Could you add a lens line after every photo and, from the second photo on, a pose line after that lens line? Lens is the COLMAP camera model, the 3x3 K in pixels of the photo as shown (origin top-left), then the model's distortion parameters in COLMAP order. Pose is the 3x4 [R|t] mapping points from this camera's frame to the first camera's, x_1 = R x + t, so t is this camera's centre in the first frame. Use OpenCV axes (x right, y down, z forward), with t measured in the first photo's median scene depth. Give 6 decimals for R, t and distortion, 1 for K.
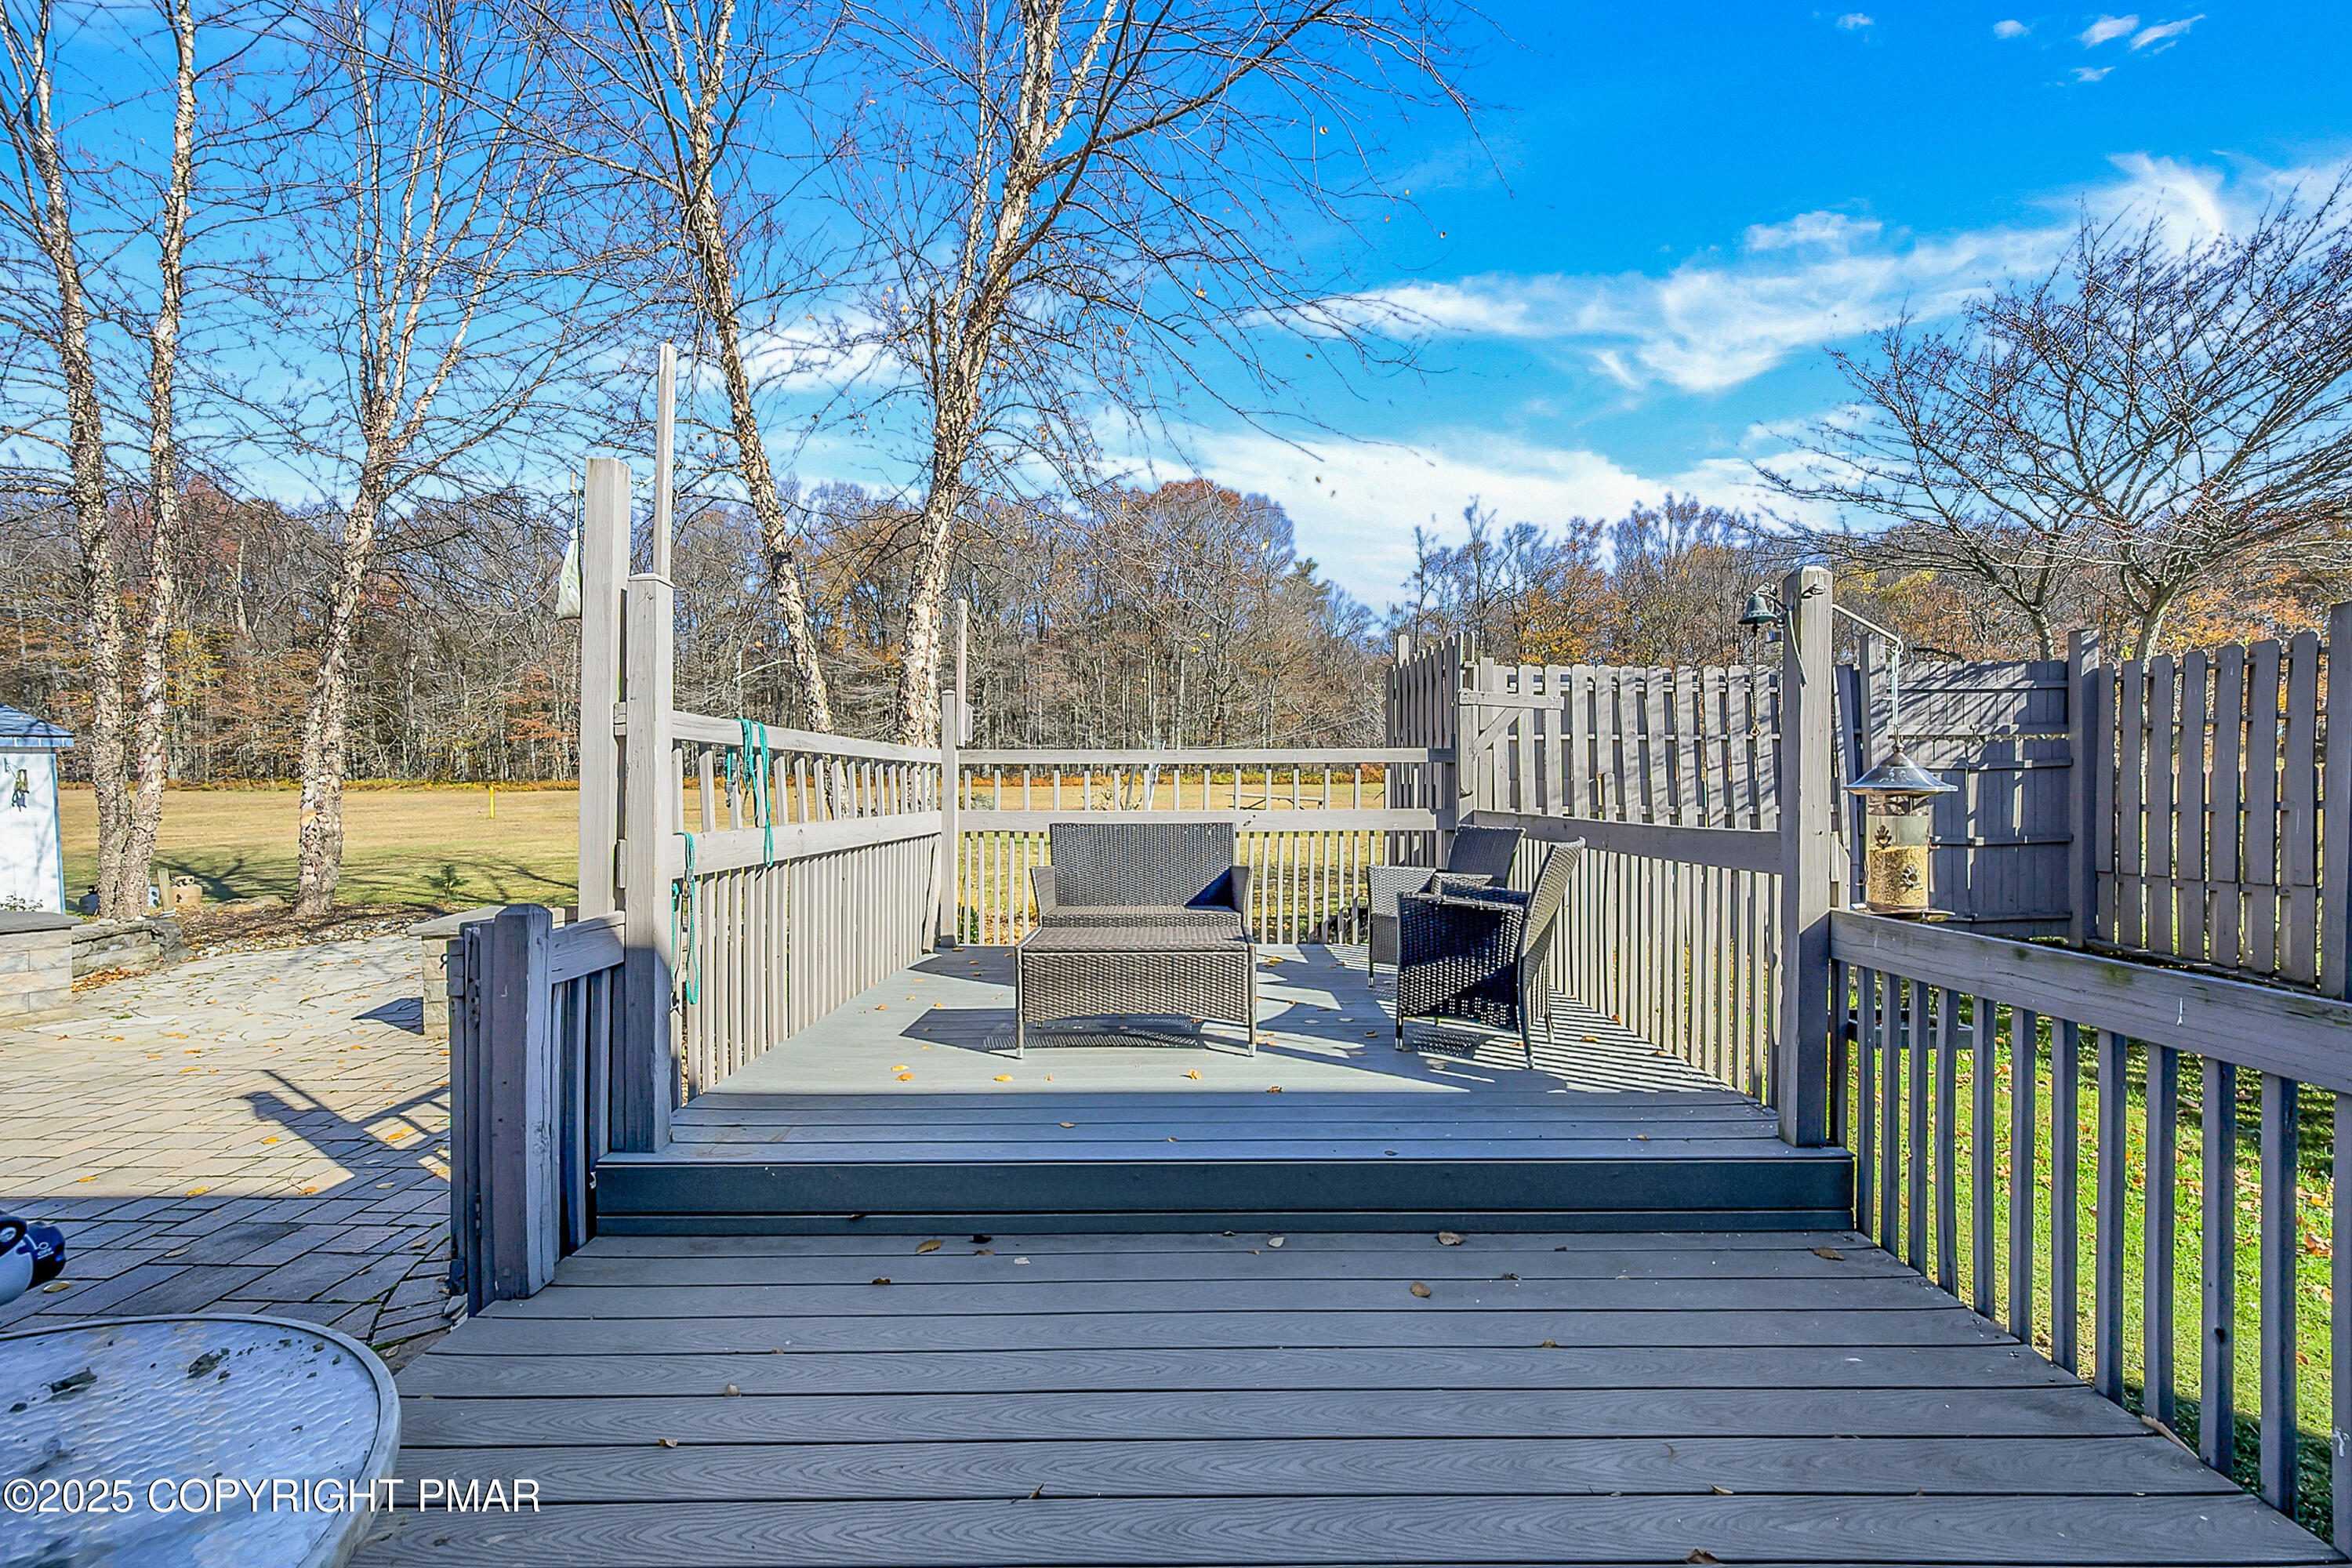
lens RADIAL K [[1086.9, 0, 1172.1], [0, 1086.9, 784.0], [0, 0, 1]] dist [0.003086, 0.000964]
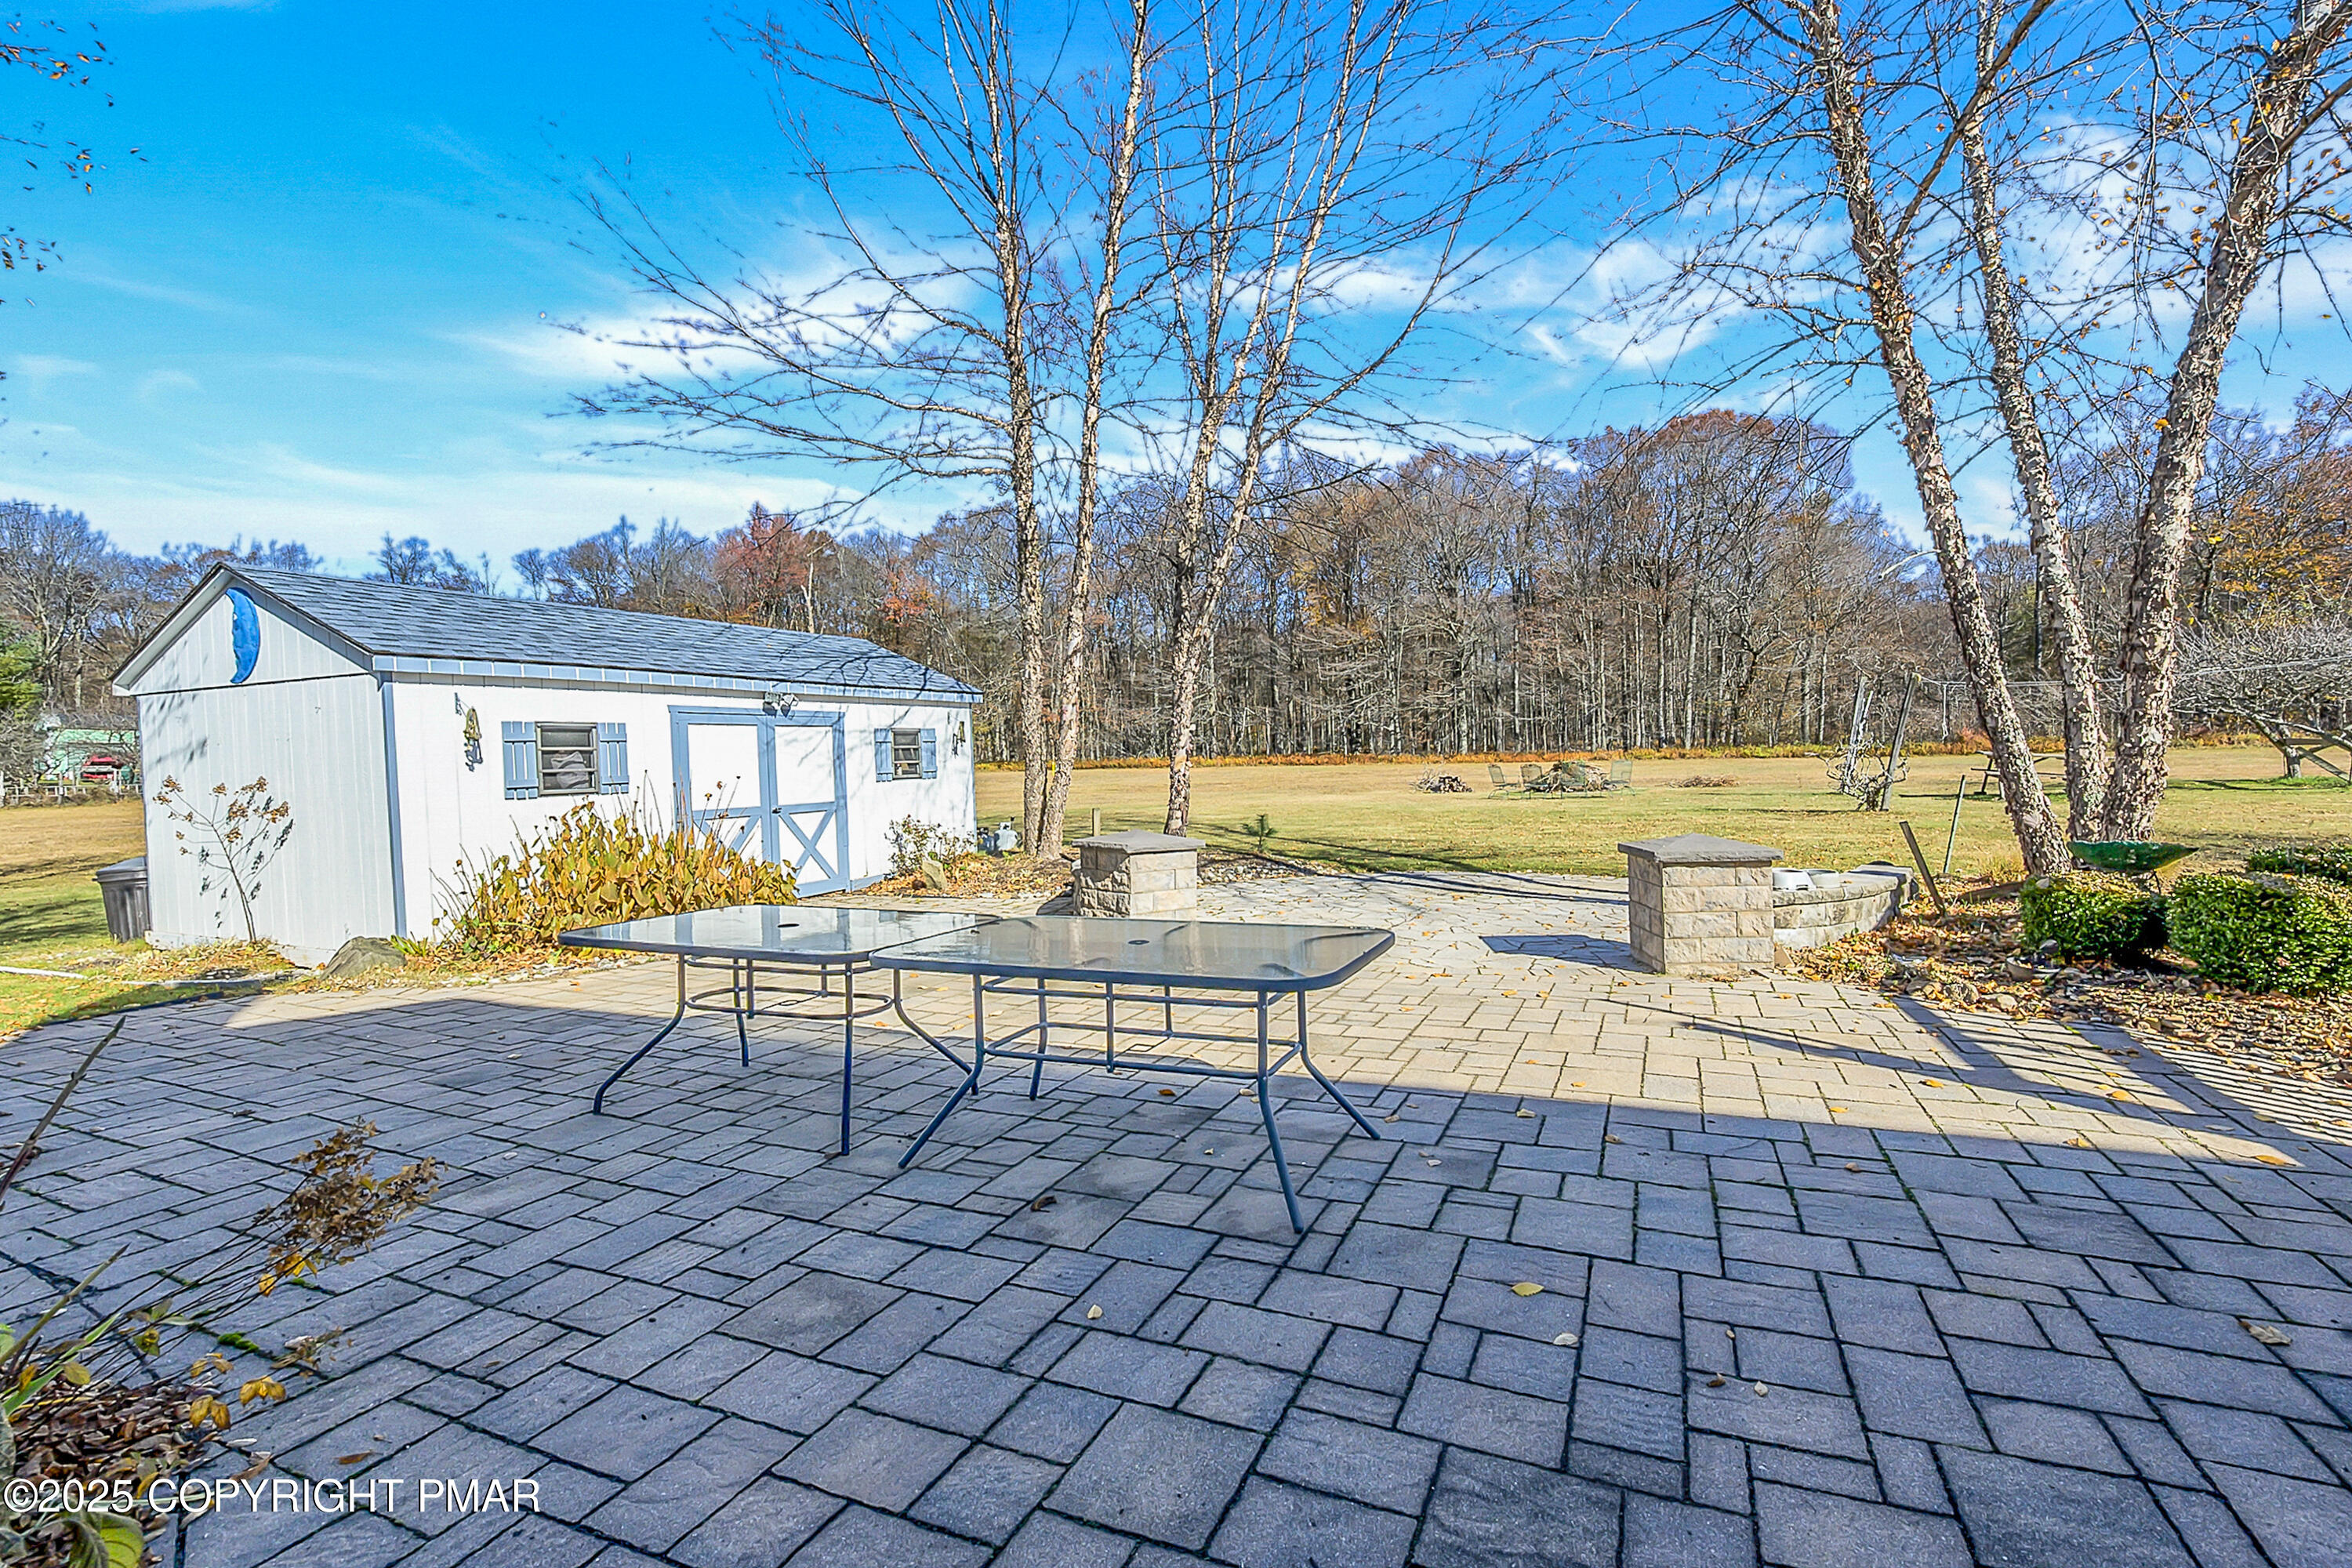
lens RADIAL K [[1086.9, 0, 1165.9], [0, 1086.9, 786.0], [0, 0, 1]] dist [0.003086, 0.000964]
pose [[0.940397, 0.004213, -0.340053, -1.034013], [0.003794, 0.999731, 0.022877, 0.067918], [0.340058, -0.022803, 0.940128, -0.000702]]
